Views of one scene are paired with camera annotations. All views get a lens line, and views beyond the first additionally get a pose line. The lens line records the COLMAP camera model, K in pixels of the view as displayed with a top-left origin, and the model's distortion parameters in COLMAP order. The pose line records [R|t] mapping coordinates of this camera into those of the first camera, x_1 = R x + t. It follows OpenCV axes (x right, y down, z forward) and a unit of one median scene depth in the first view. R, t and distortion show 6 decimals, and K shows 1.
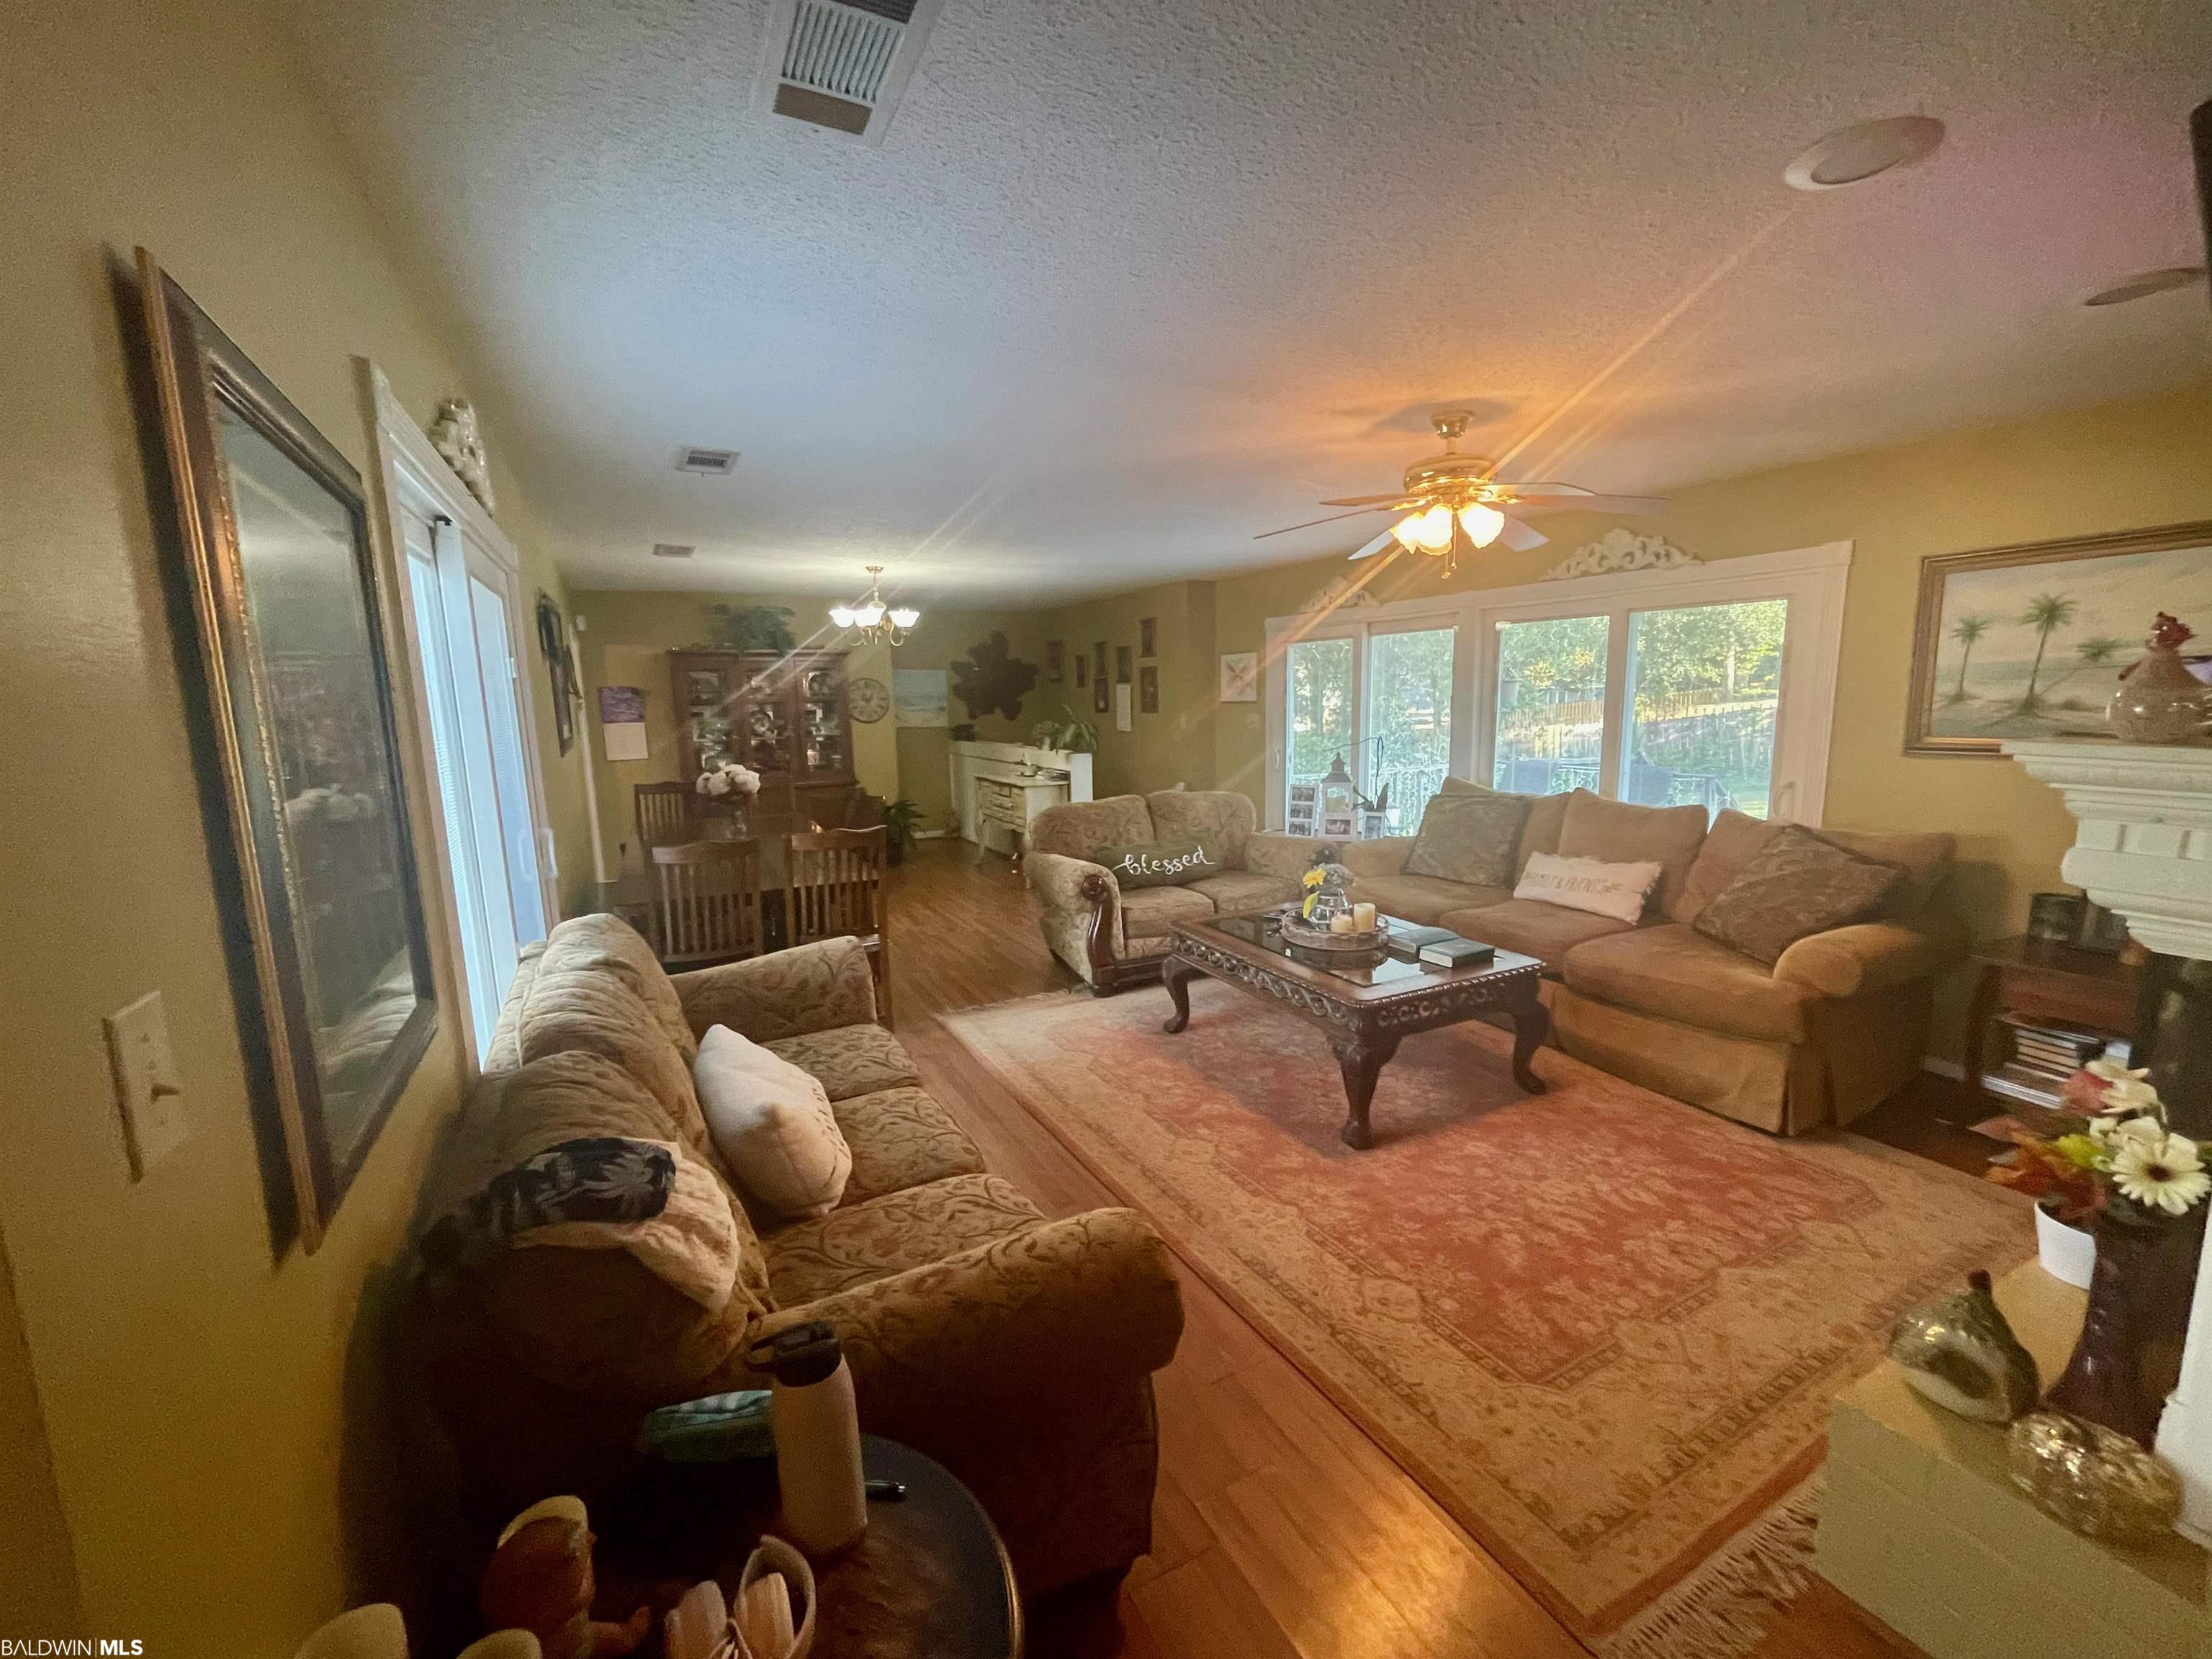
lens RADIAL K [[900.3, 0, 1099.7], [0, 900.3, 828.2], [0, 0, 1]] dist [-0.000929, -0.000333]
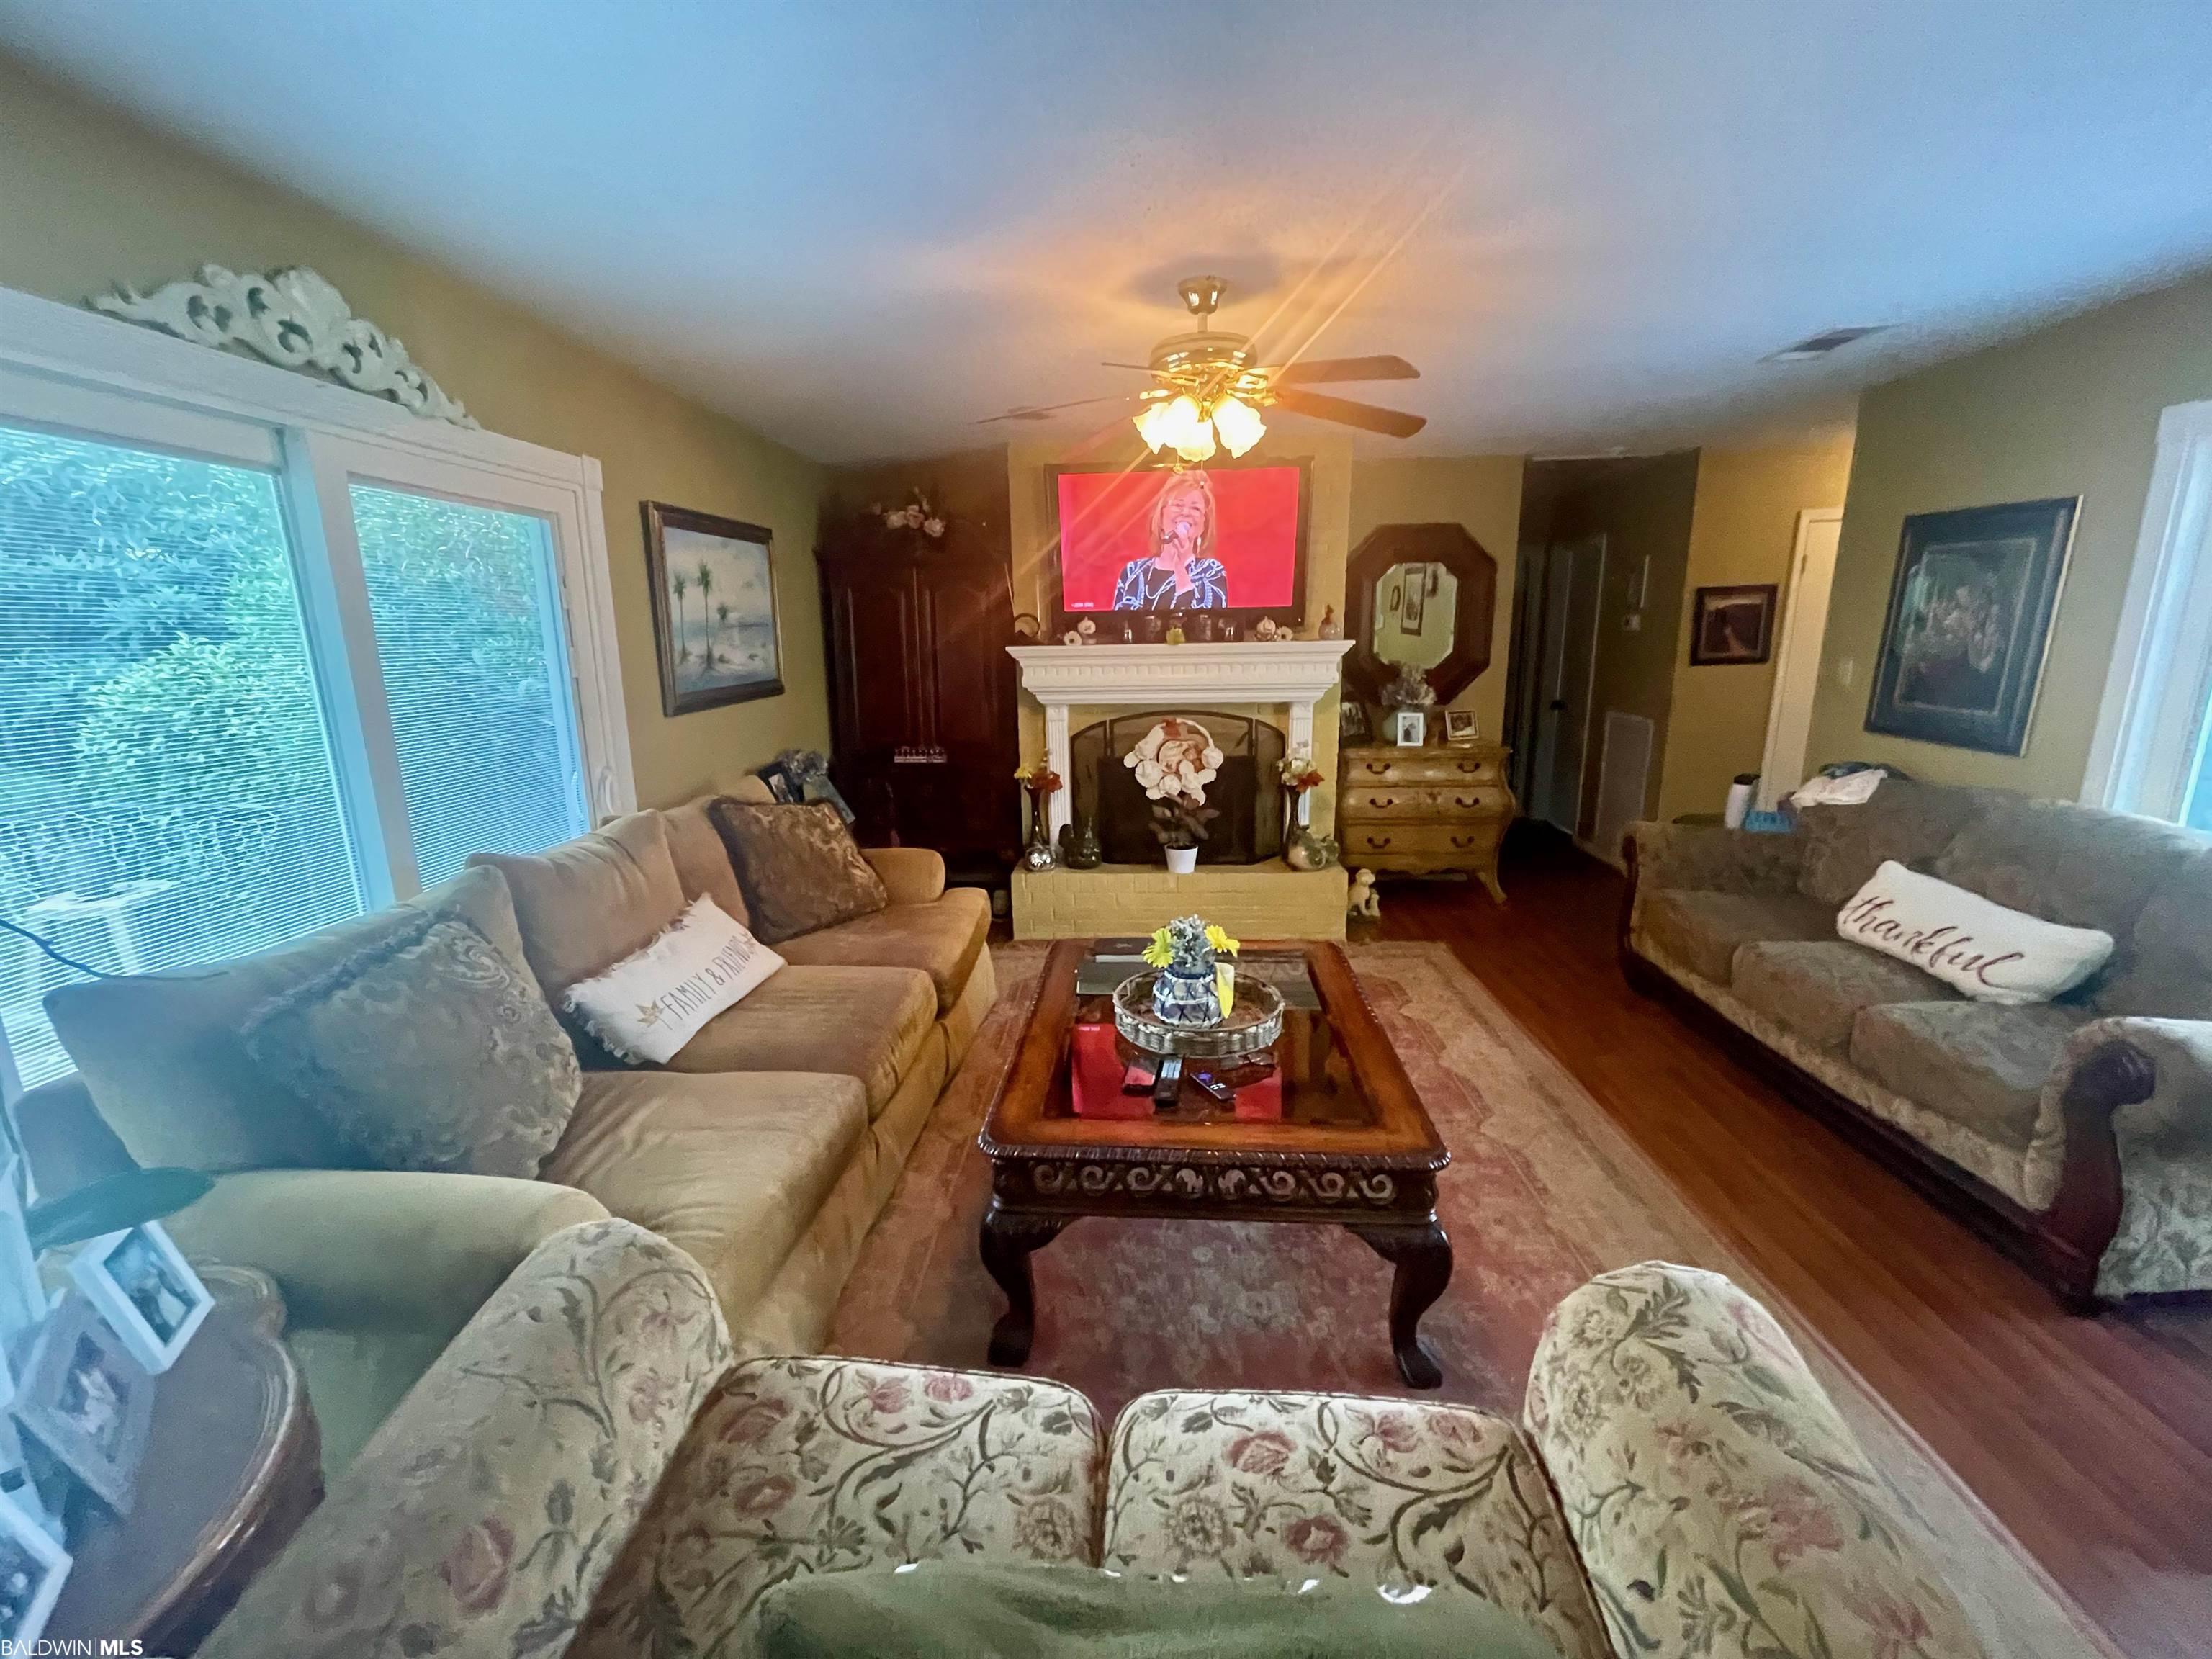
lens RADIAL K [[900.3, 0, 1099.7], [0, 900.3, 828.2], [0, 0, 1]] dist [-0.000929, -0.000333]
pose [[-0.858052, -0.078760, 0.507487, 0.015155], [0.107799, 0.938535, 0.327921, -0.183121], [-0.502121, 0.336080, -0.796821, 1.232926]]
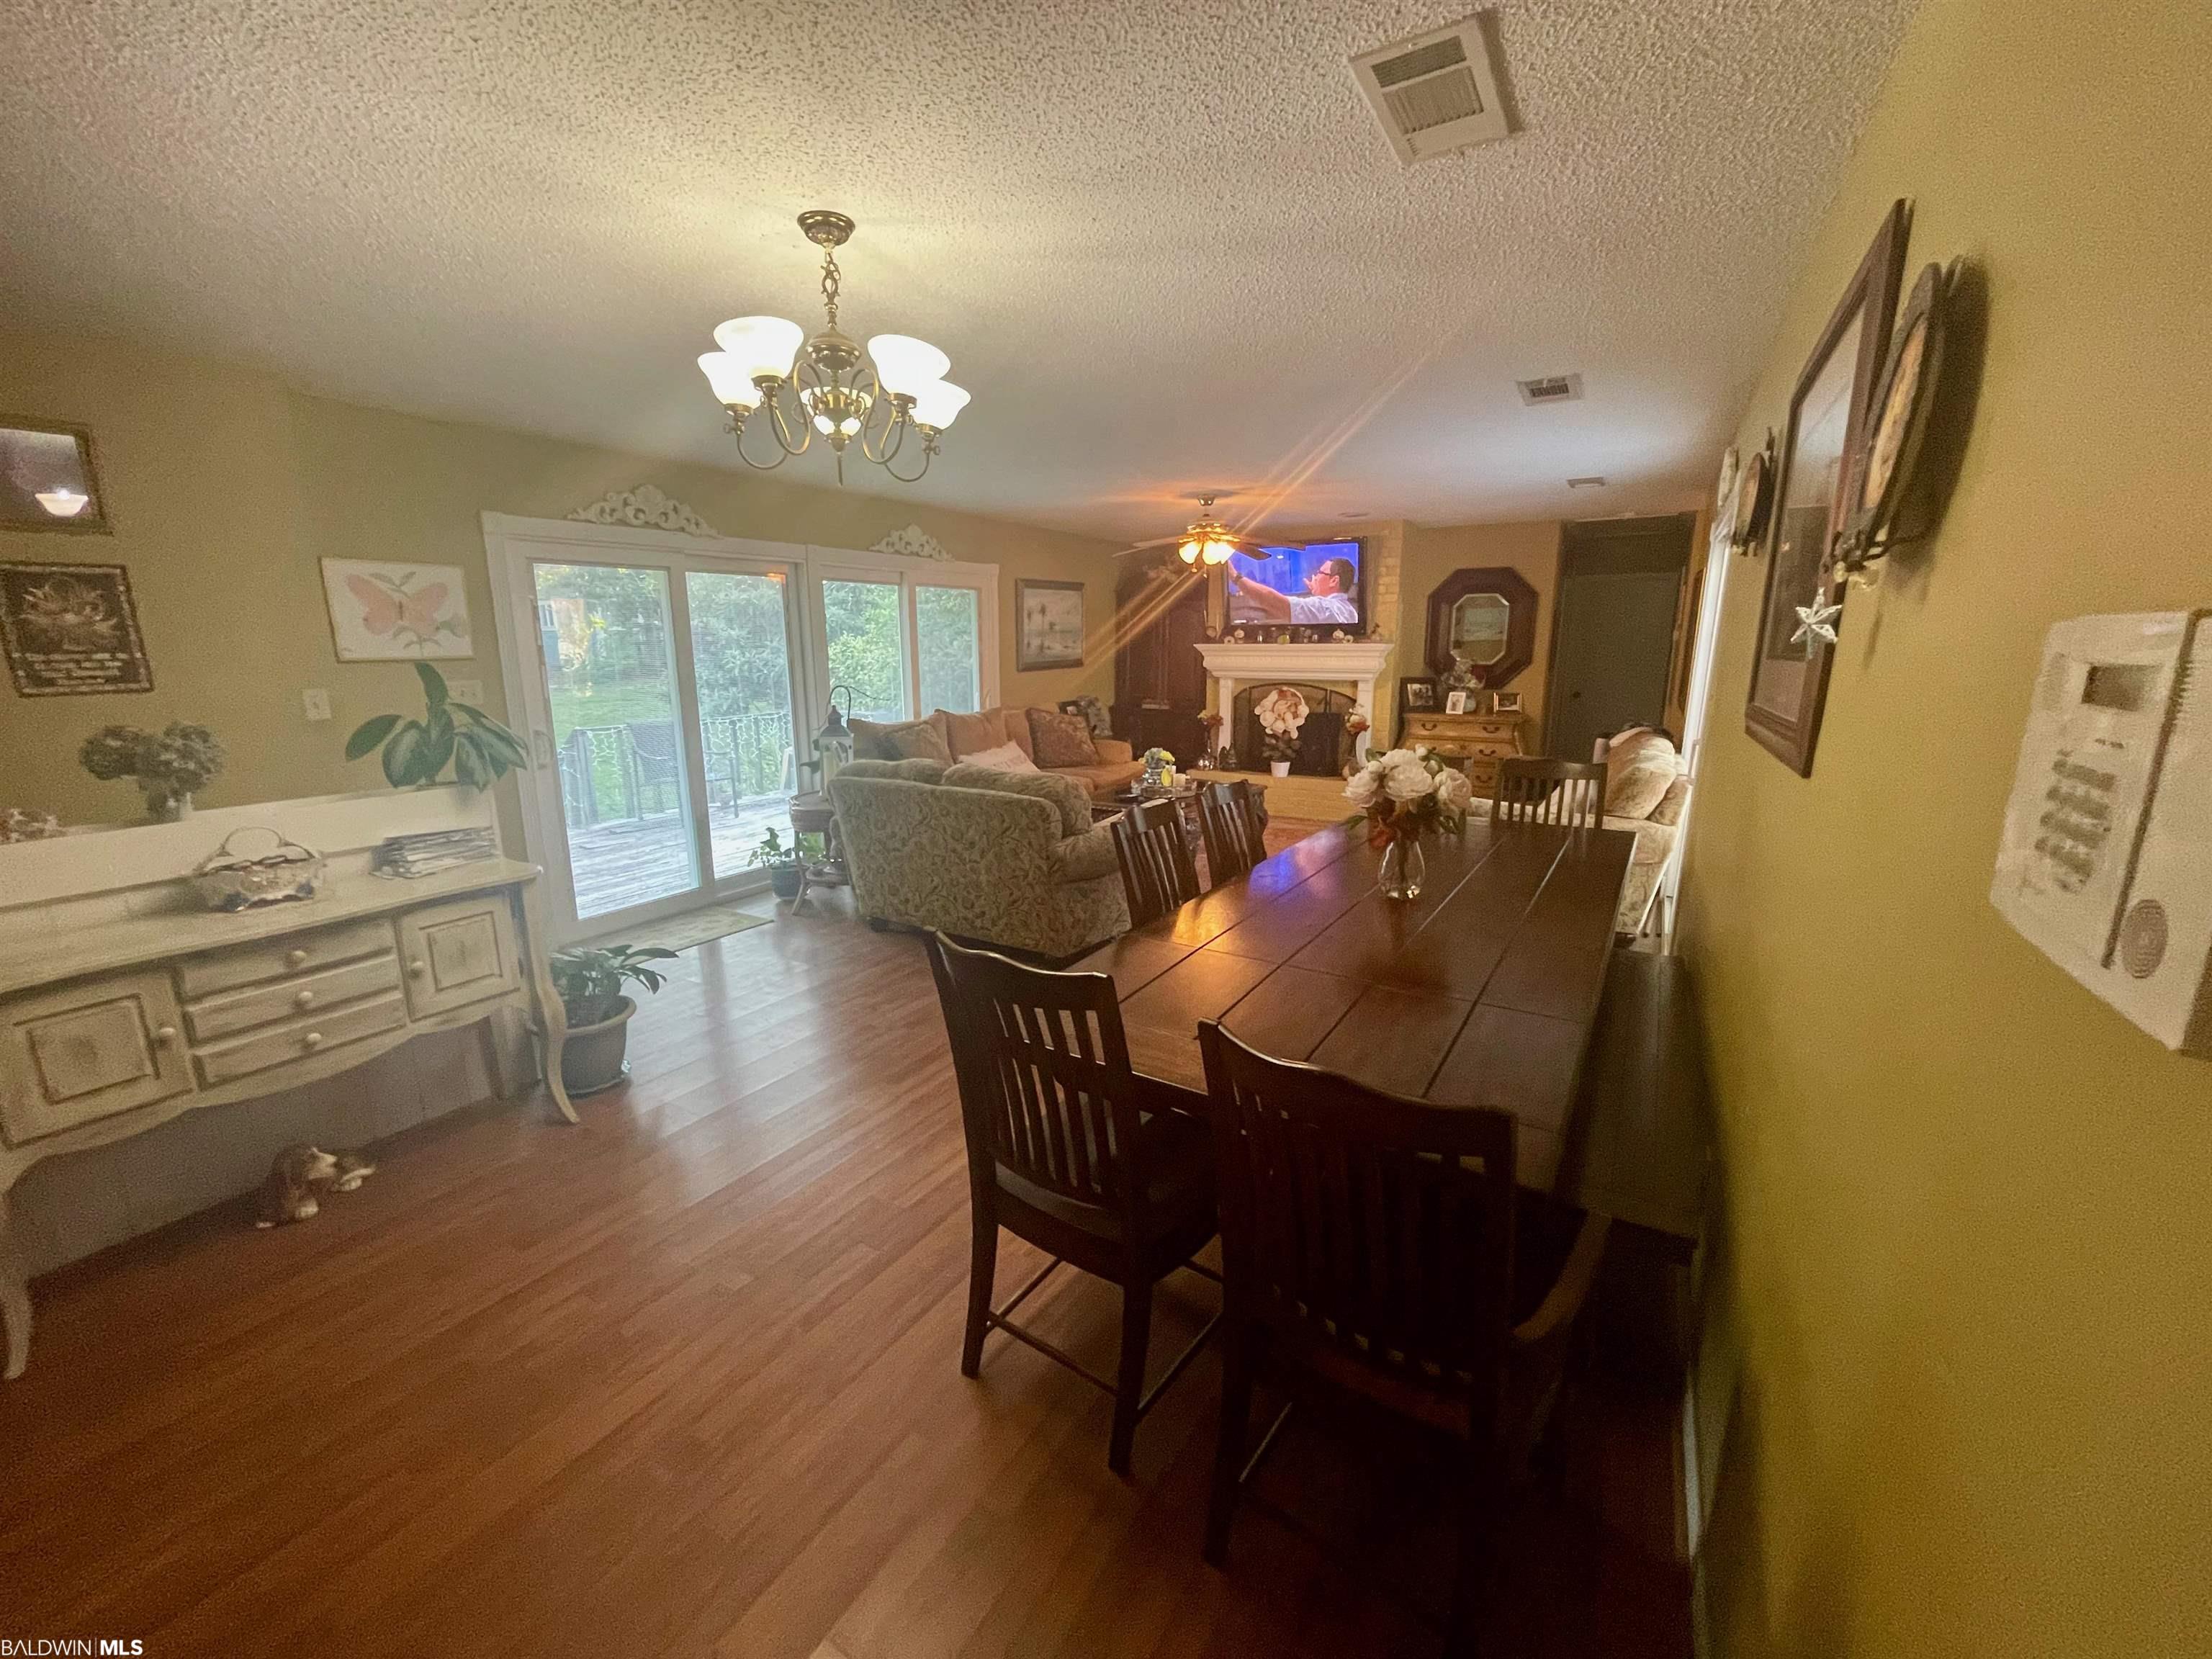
lens RADIAL K [[900.3, 0, 1099.7], [0, 900.3, 828.2], [0, 0, 1]] dist [-0.000929, -0.000333]
pose [[-0.531125, -0.153773, 0.833223, -0.826605], [0.140800, 0.953702, 0.265759, -0.211610], [-0.835513, 0.258469, -0.484884, 1.555220]]
